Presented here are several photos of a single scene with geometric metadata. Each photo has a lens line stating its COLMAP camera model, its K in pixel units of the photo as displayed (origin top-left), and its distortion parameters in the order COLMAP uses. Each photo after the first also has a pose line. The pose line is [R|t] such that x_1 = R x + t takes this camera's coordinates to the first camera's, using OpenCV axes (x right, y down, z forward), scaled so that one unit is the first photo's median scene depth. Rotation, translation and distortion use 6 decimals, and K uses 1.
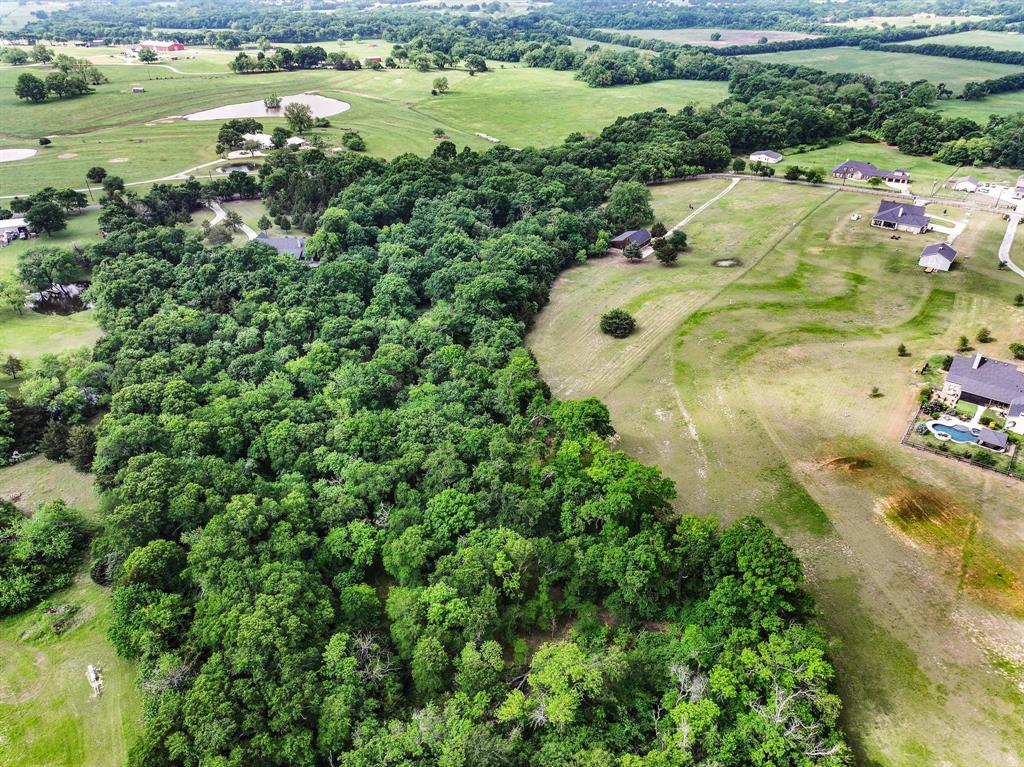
lens RADIAL K [[718.1, 0, 517.8], [0, 718.1, 378.1], [0, 0, 1]] dist [-0.001094, 0.019882]
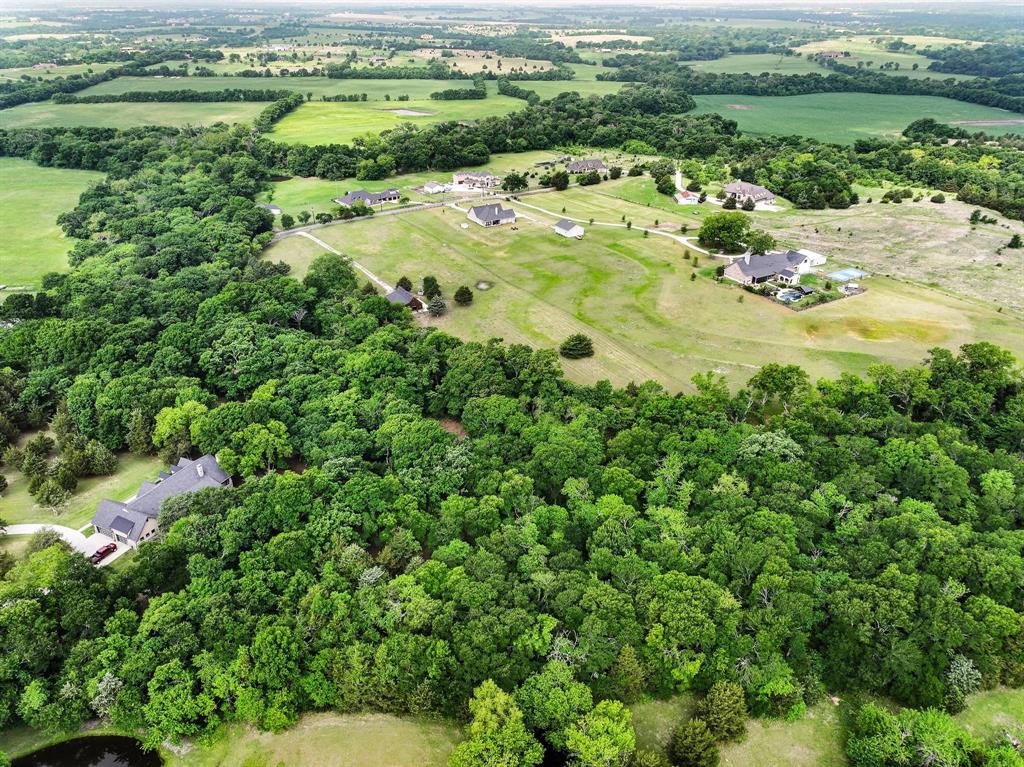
lens RADIAL K [[718.1, 0, 517.8], [0, 718.1, 378.1], [0, 0, 1]] dist [-0.001094, 0.019882]
pose [[0.403774, -0.431277, 0.806825, -0.487837], [0.469757, 0.854510, 0.221678, -0.195215], [-0.785045, 0.289504, 0.547624, 0.291869]]
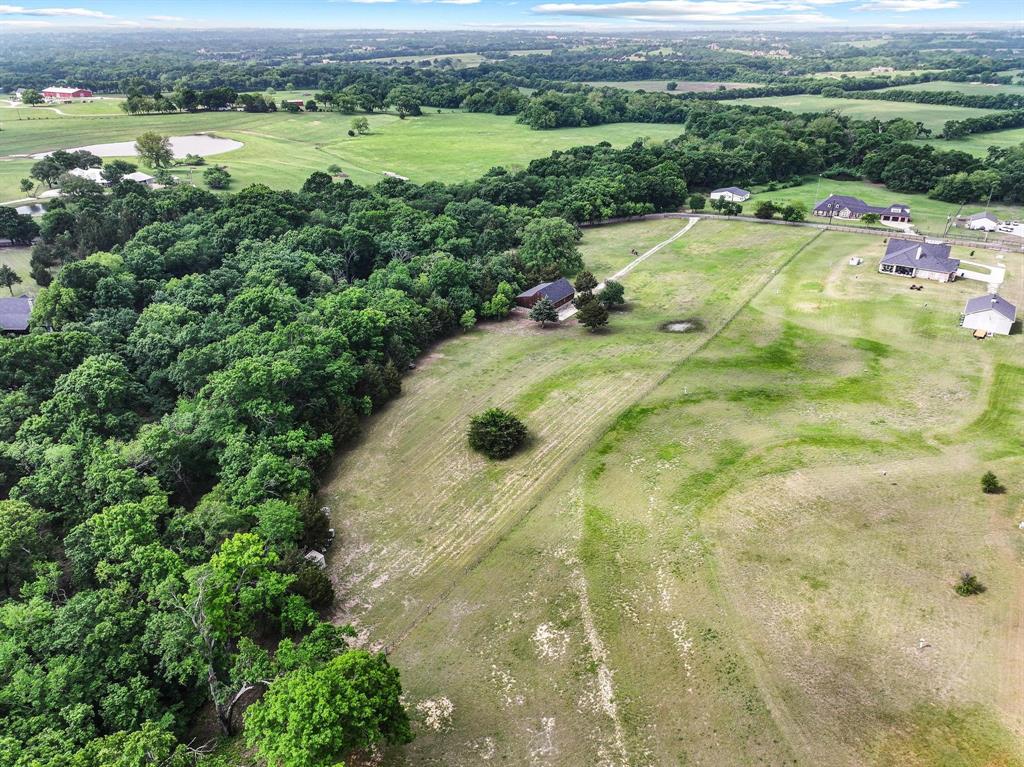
lens RADIAL K [[718.1, 0, 517.8], [0, 718.1, 378.1], [0, 0, 1]] dist [-0.001094, 0.019882]
pose [[0.999201, -0.015525, 0.036827, 0.082468], [0.018468, 0.996547, -0.080947, -0.044418], [-0.035443, 0.081563, 0.996038, 0.247394]]
